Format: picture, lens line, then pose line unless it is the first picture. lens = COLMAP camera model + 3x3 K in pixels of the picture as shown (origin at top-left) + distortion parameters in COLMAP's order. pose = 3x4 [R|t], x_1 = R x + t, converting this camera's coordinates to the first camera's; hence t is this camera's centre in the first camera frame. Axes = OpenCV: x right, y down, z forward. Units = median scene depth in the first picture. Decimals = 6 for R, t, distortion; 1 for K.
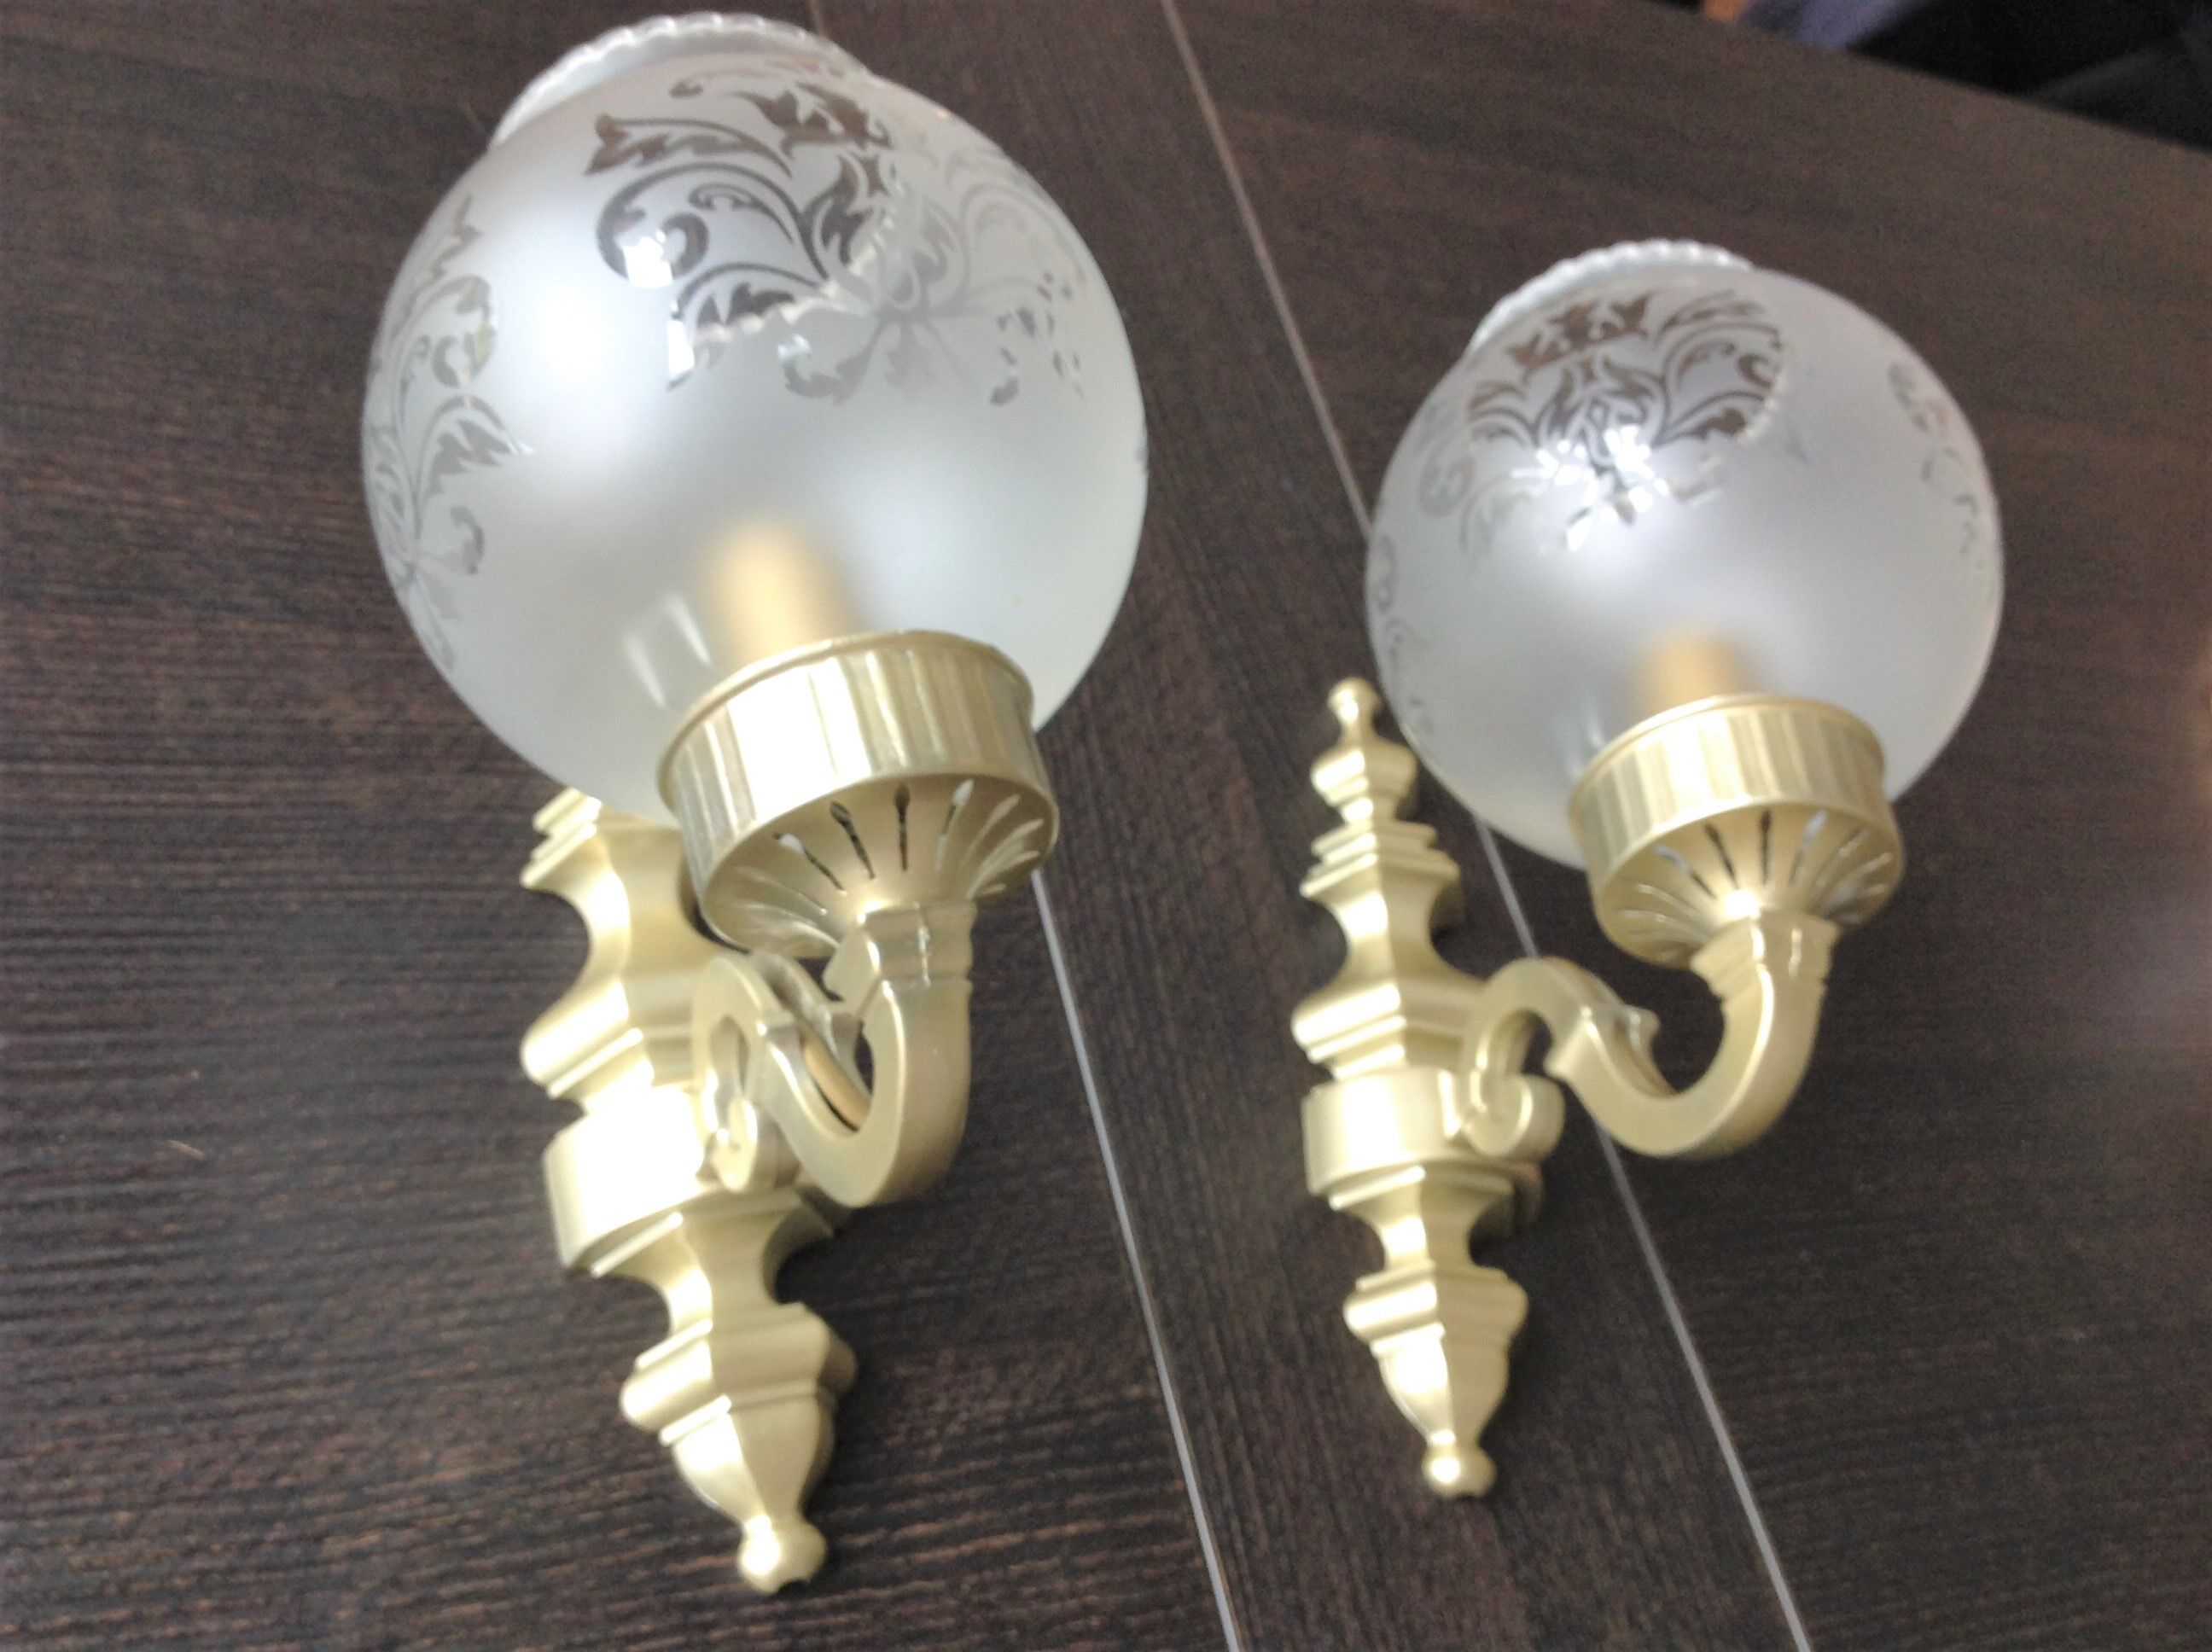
lens RADIAL K [[2124.1, 0, 1106.0], [0, 2124.1, 826.0], [0, 0, 1]] dist [0.166405, -0.438484]
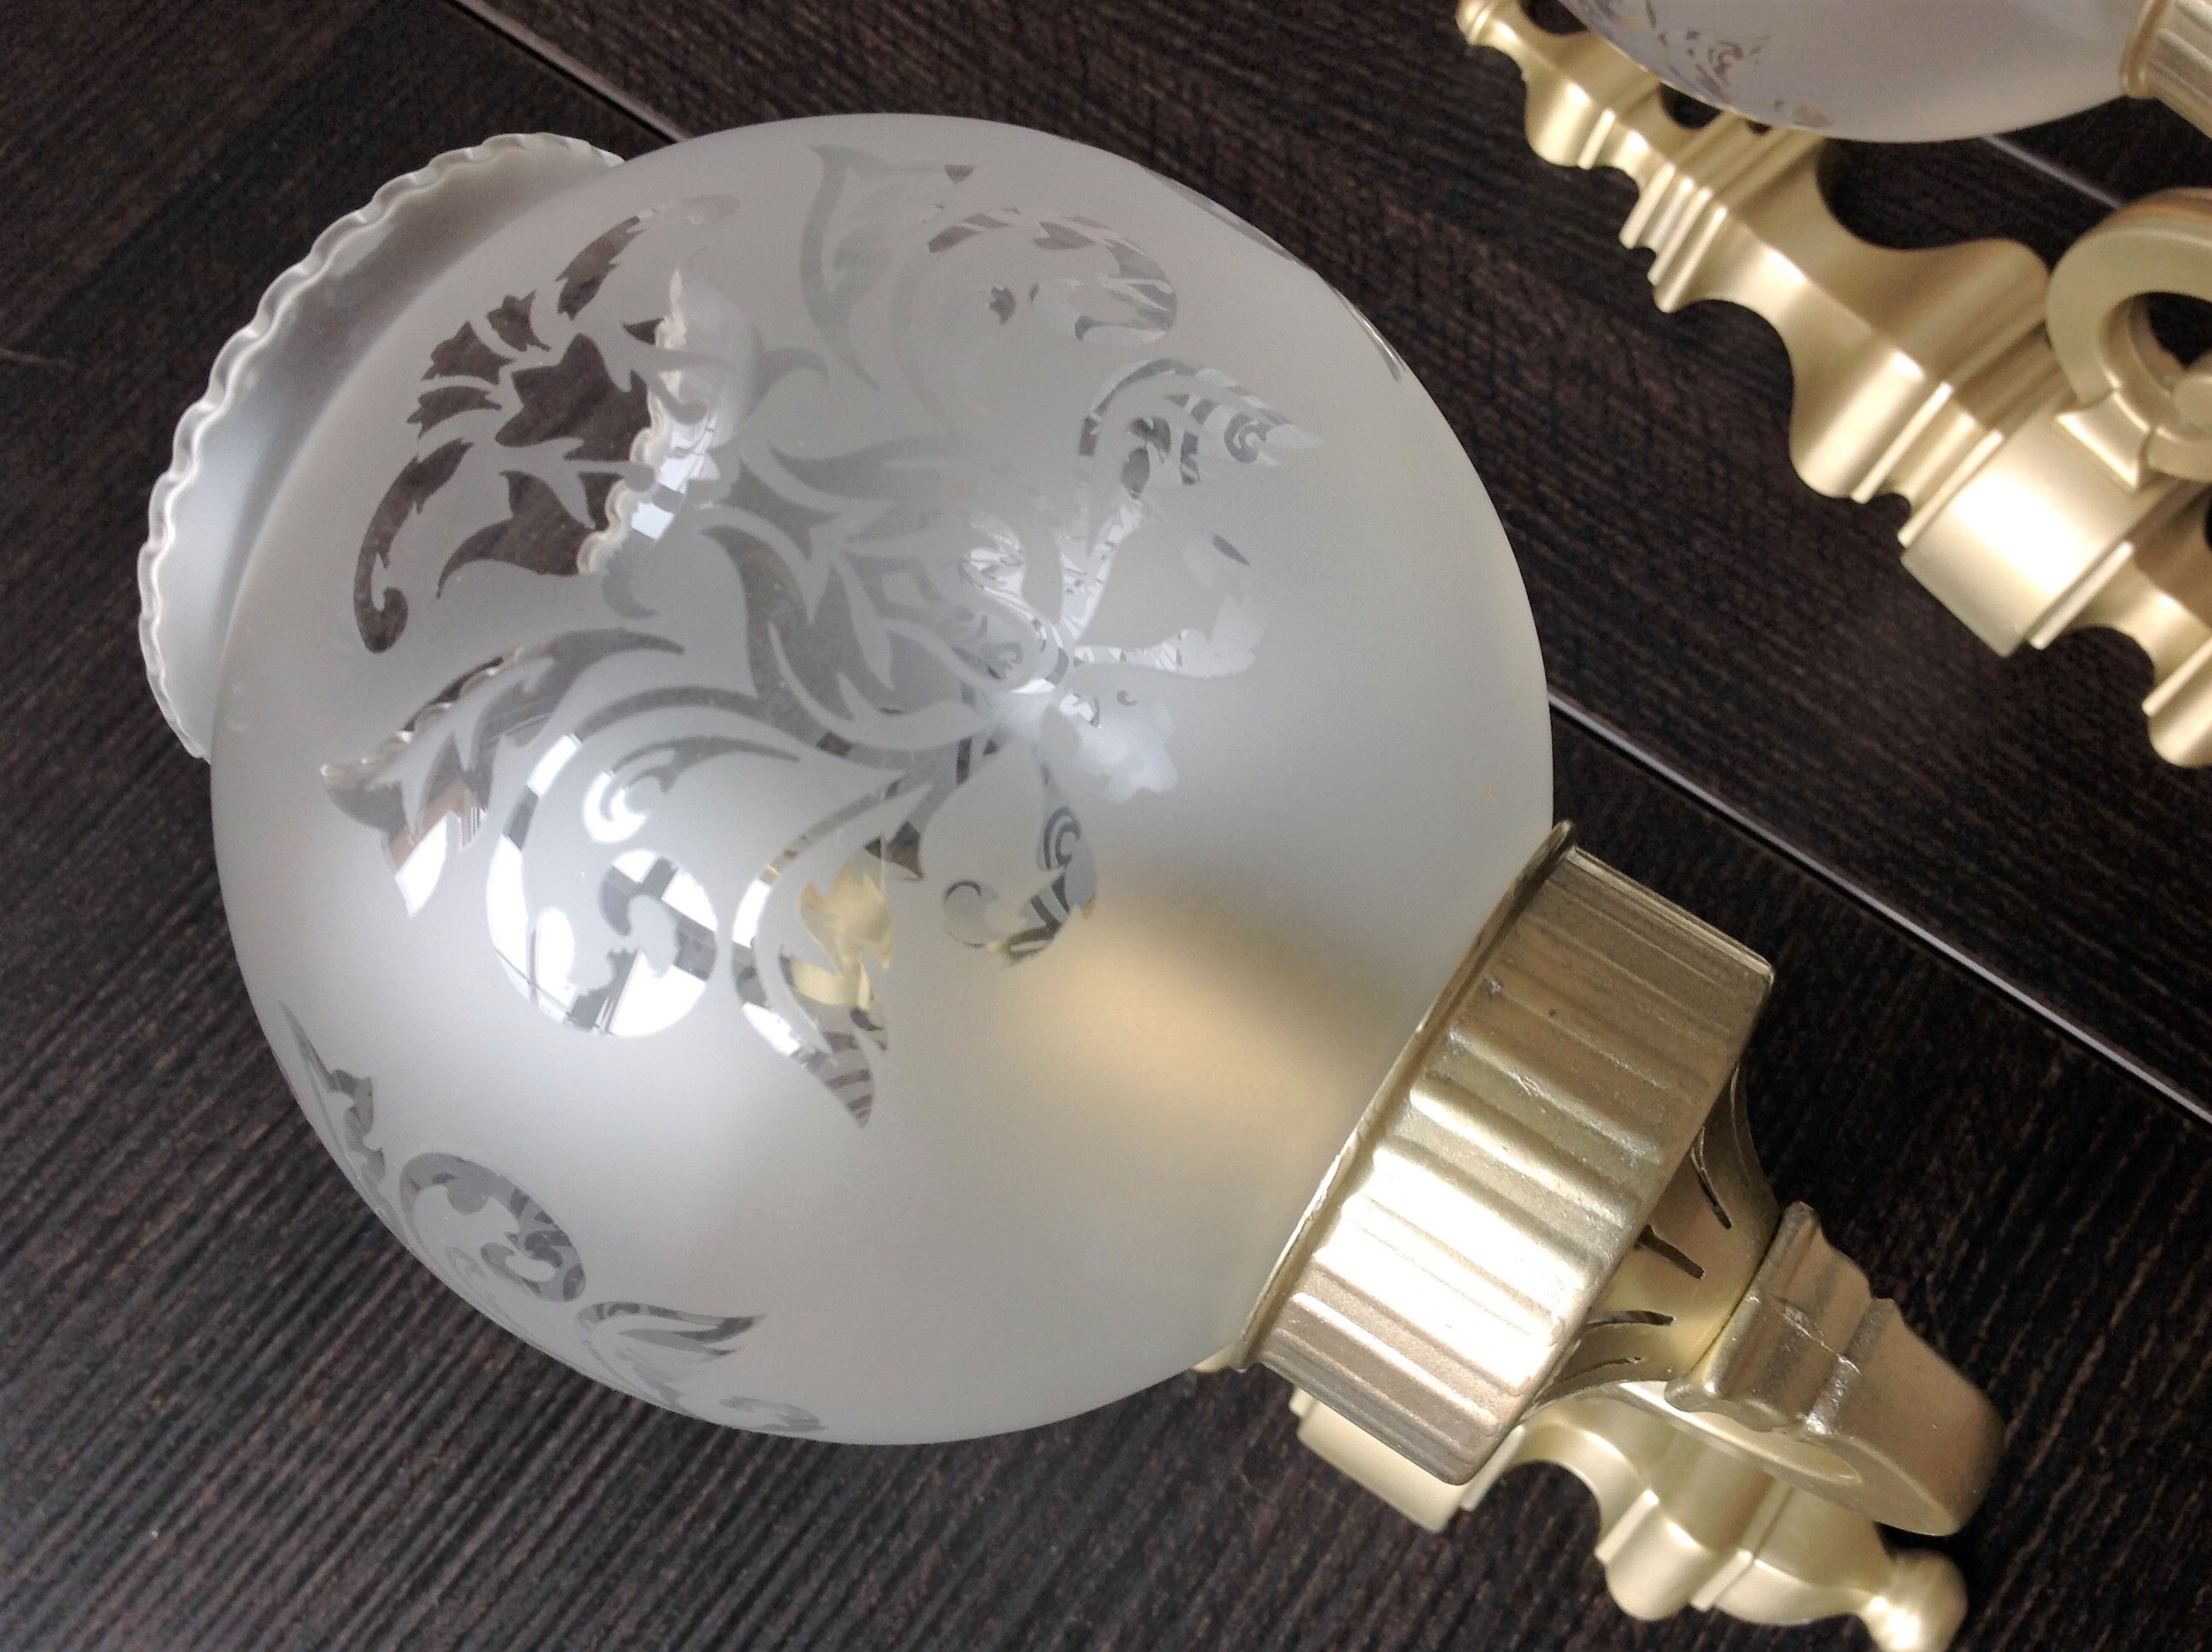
lens RADIAL K [[2109.0, 0, 1106.0], [0, 2109.0, 826.0], [0, 0, 1]] dist [0.129009, -0.315761]
pose [[0.702450, -0.678222, -0.215822, 0.000368], [0.708678, 0.638436, 0.300292, -0.265014], [-0.065876, -0.363889, 0.929110, 0.391764]]
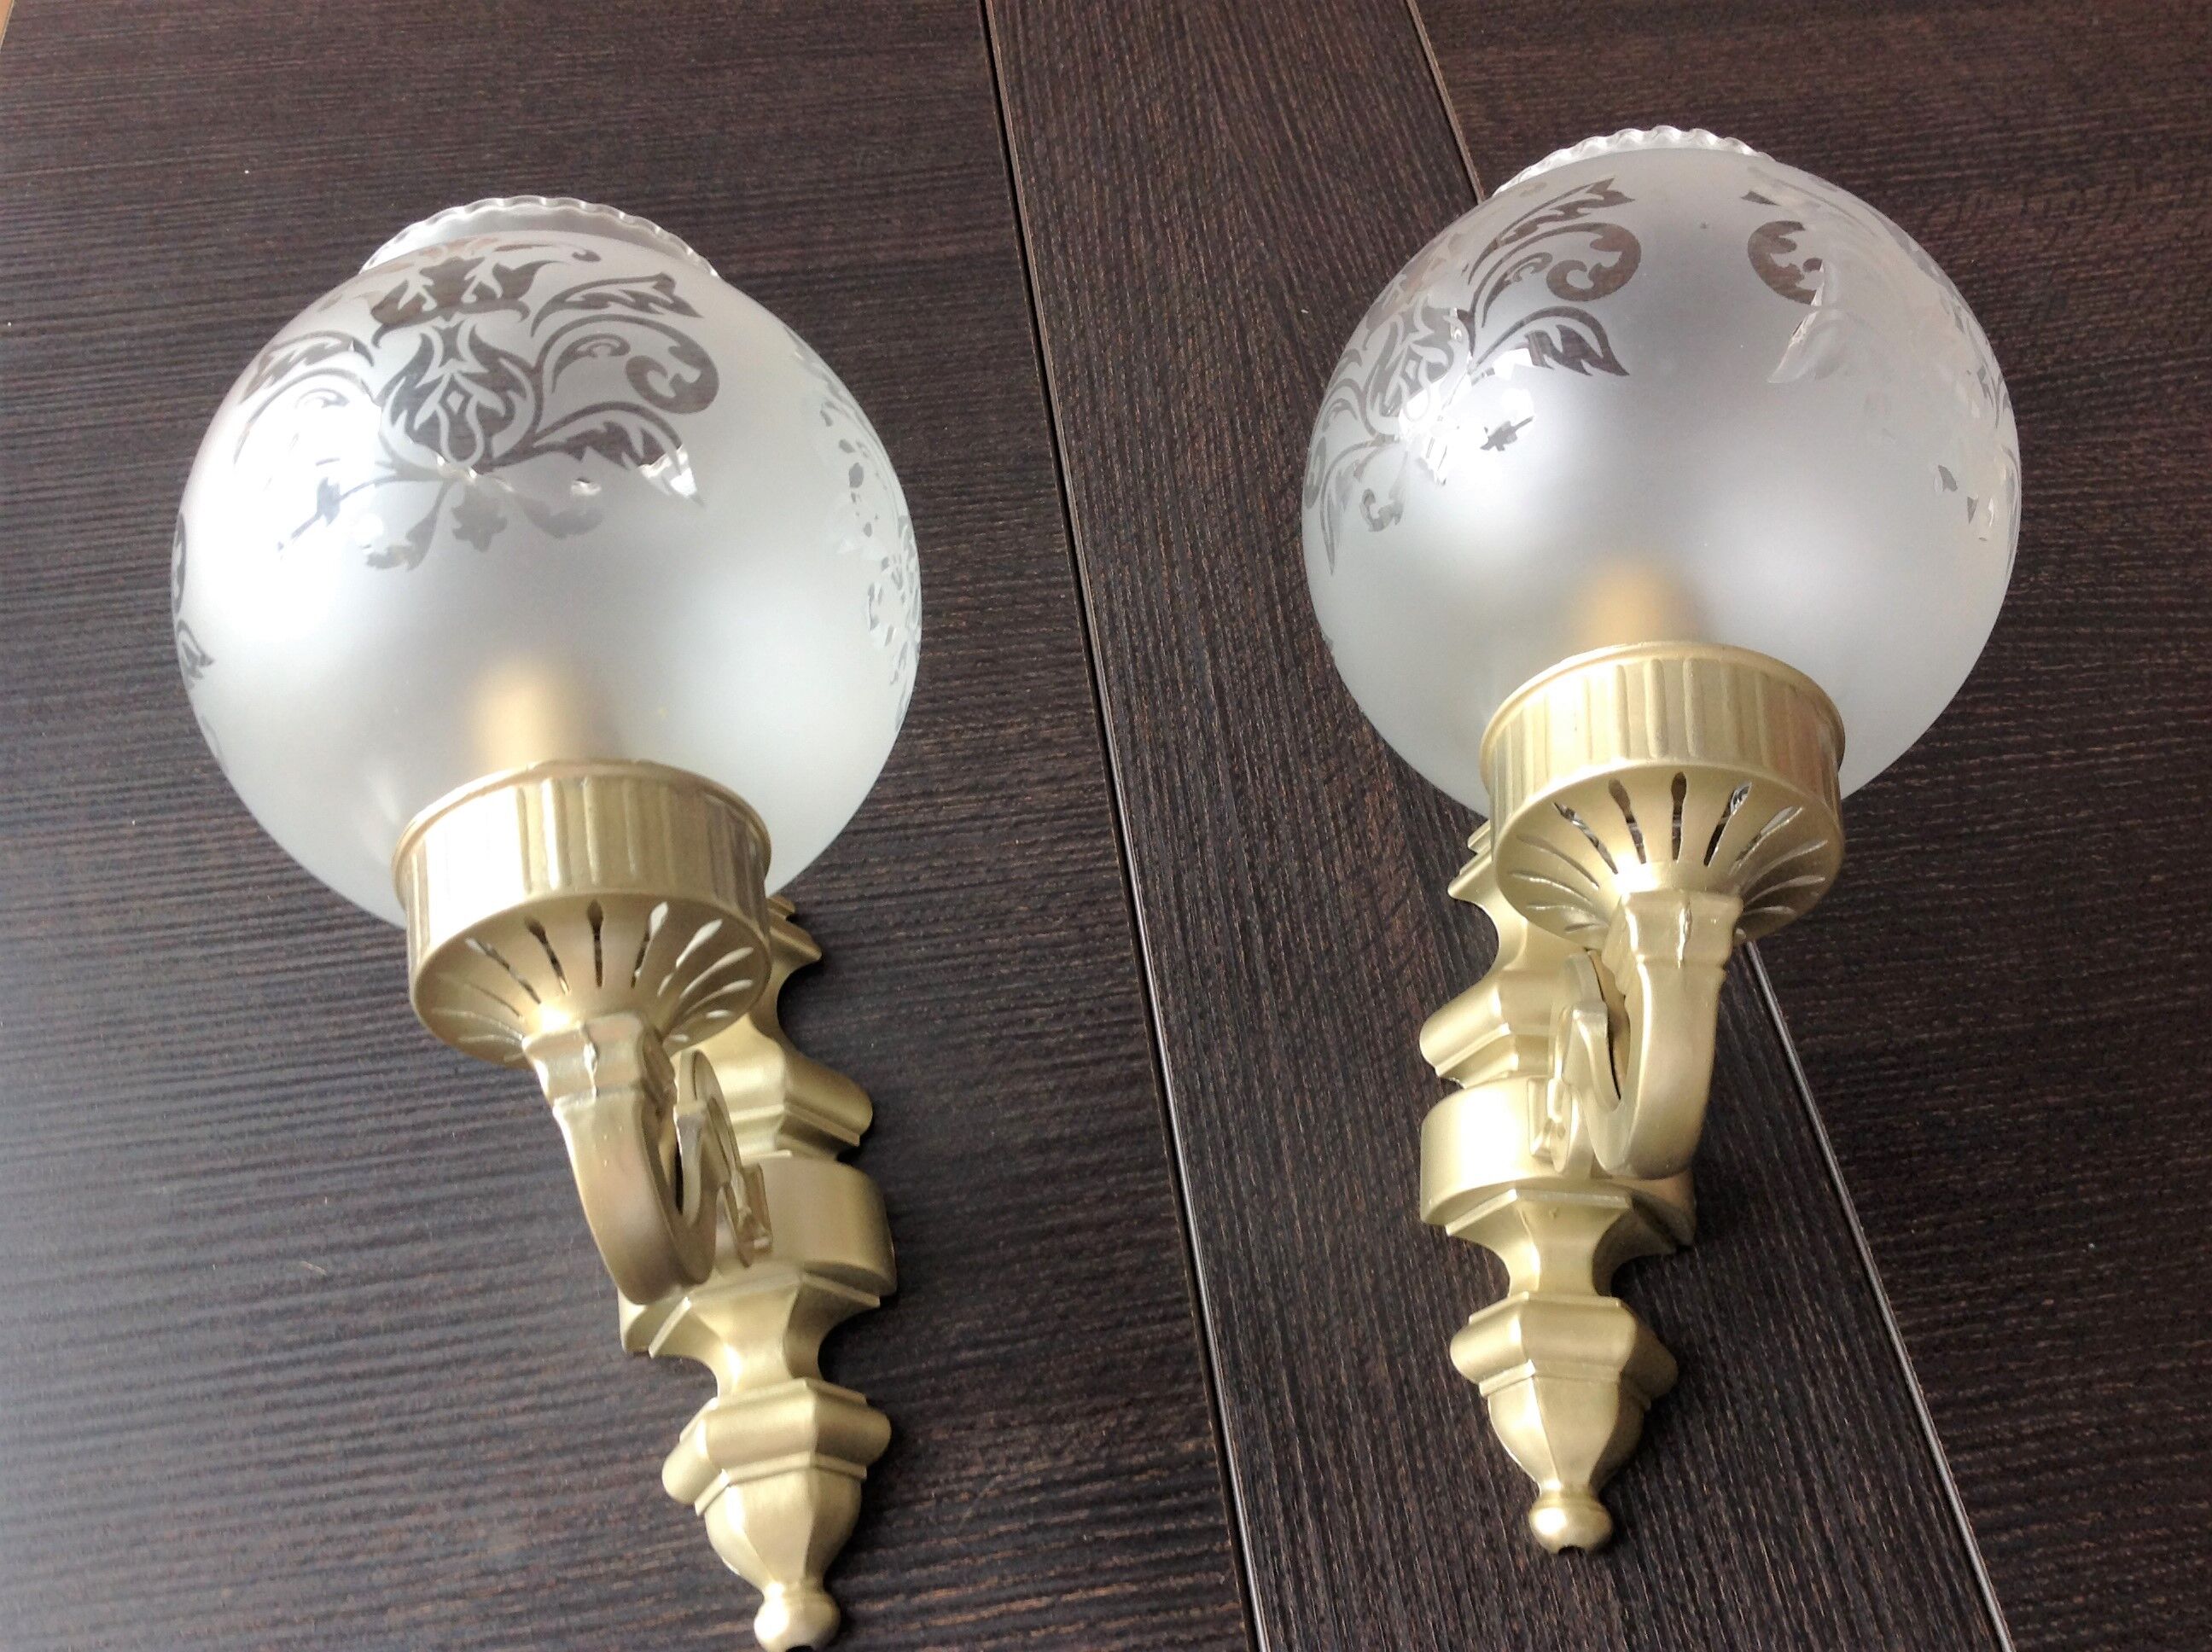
lens RADIAL K [[2079.8, 0, 1106.0], [0, 2079.8, 826.0], [0, 0, 1]] dist [0.153296, -0.370999]
pose [[0.907583, -0.138797, -0.396269, 0.426746], [0.142201, 0.989616, -0.020937, -0.000756], [0.395060, -0.037348, 0.917896, 0.127947]]
